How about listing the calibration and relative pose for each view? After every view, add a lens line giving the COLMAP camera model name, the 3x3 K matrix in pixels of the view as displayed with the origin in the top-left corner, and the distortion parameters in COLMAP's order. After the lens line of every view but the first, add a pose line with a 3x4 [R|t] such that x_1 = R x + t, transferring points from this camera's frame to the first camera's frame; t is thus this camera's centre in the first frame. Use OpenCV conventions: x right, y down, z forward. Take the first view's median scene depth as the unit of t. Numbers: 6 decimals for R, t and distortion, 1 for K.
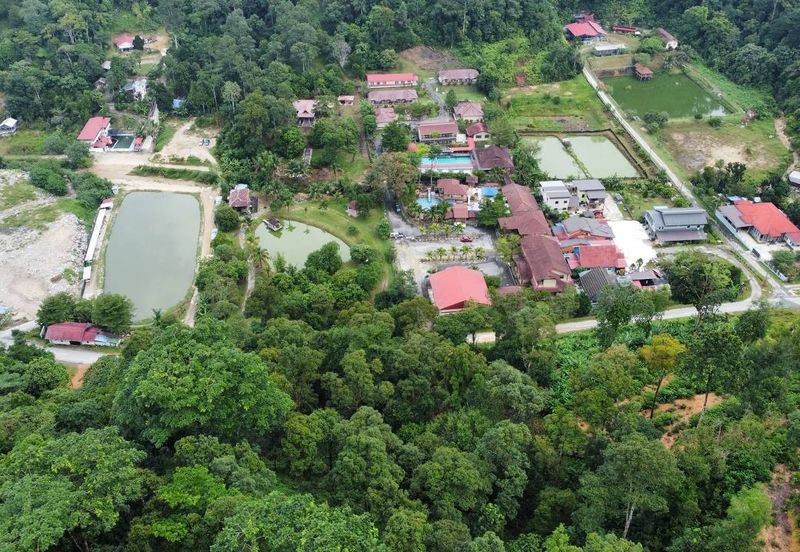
lens RADIAL K [[743.5, 0, 400.0], [0, 743.5, 276.0], [0, 0, 1]] dist [-0.003744, -0.009239]
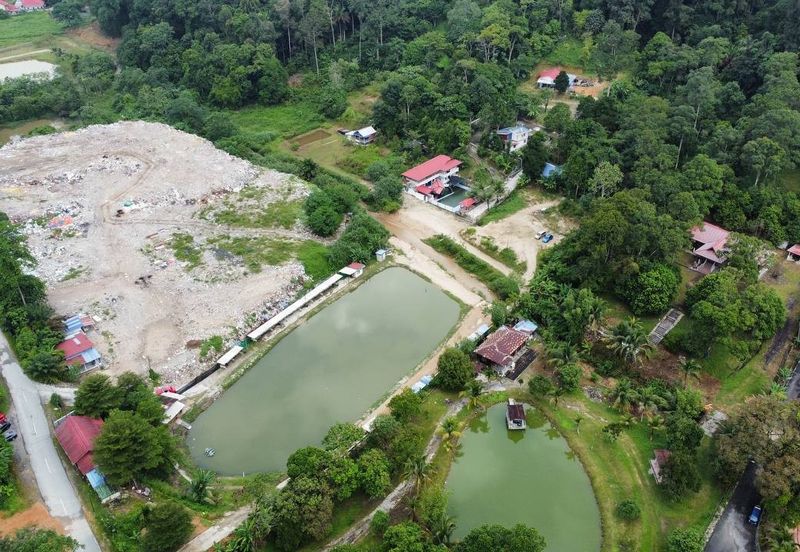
lens RADIAL K [[743.5, 0, 400.0], [0, 743.5, 276.0], [0, 0, 1]] dist [-0.003744, -0.009239]
pose [[0.710956, 0.379542, -0.592021, 0.048943], [-0.422992, 0.903335, 0.071155, -0.140630], [0.561800, 0.199832, 0.802775, 0.404892]]
